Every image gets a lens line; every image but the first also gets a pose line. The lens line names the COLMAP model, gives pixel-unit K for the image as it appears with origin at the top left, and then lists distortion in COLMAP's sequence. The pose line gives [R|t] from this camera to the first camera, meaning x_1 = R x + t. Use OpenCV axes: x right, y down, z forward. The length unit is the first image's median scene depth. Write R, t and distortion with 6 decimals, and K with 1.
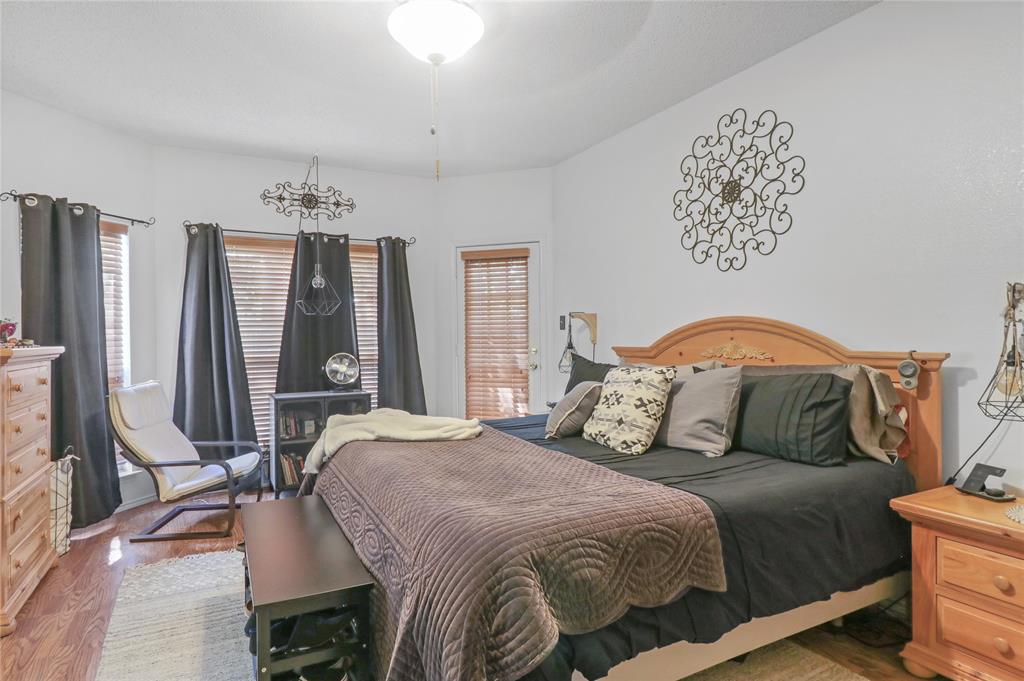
lens RADIAL K [[565.8, 0, 496.1], [0, 565.8, 336.7], [0, 0, 1]] dist [-0.000014, -0.003210]
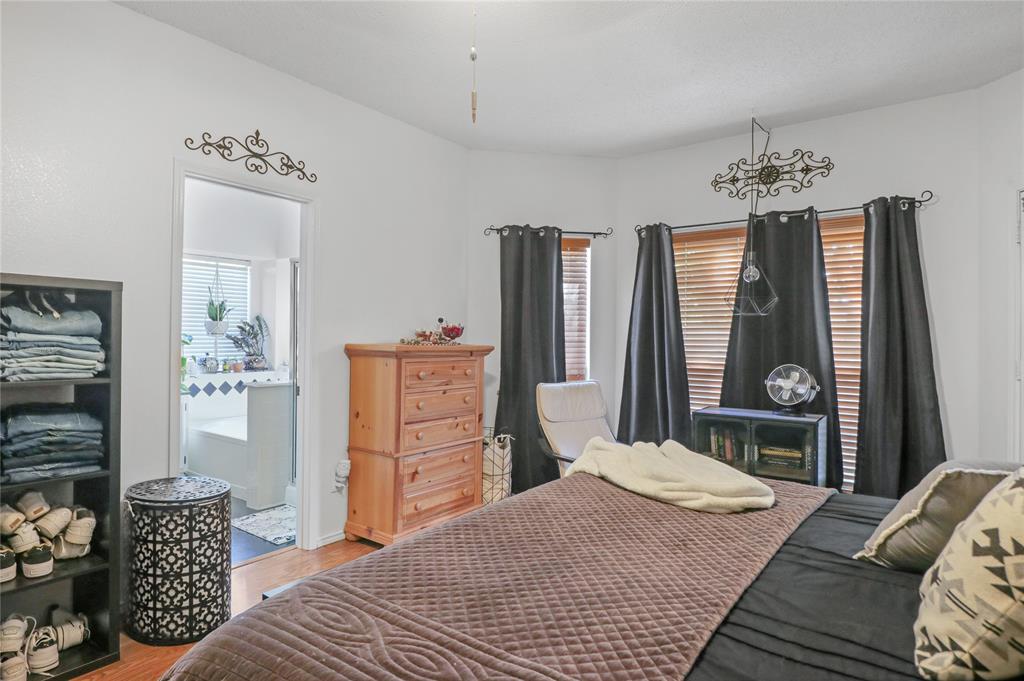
lens RADIAL K [[565.8, 0, 496.1], [0, 565.8, 336.7], [0, 0, 1]] dist [-0.000014, -0.003210]
pose [[0.442706, 0.010336, -0.896607, 0.238657], [-0.016200, 0.999863, 0.003527, -0.004739], [0.896520, 0.012964, 0.442813, 0.310497]]
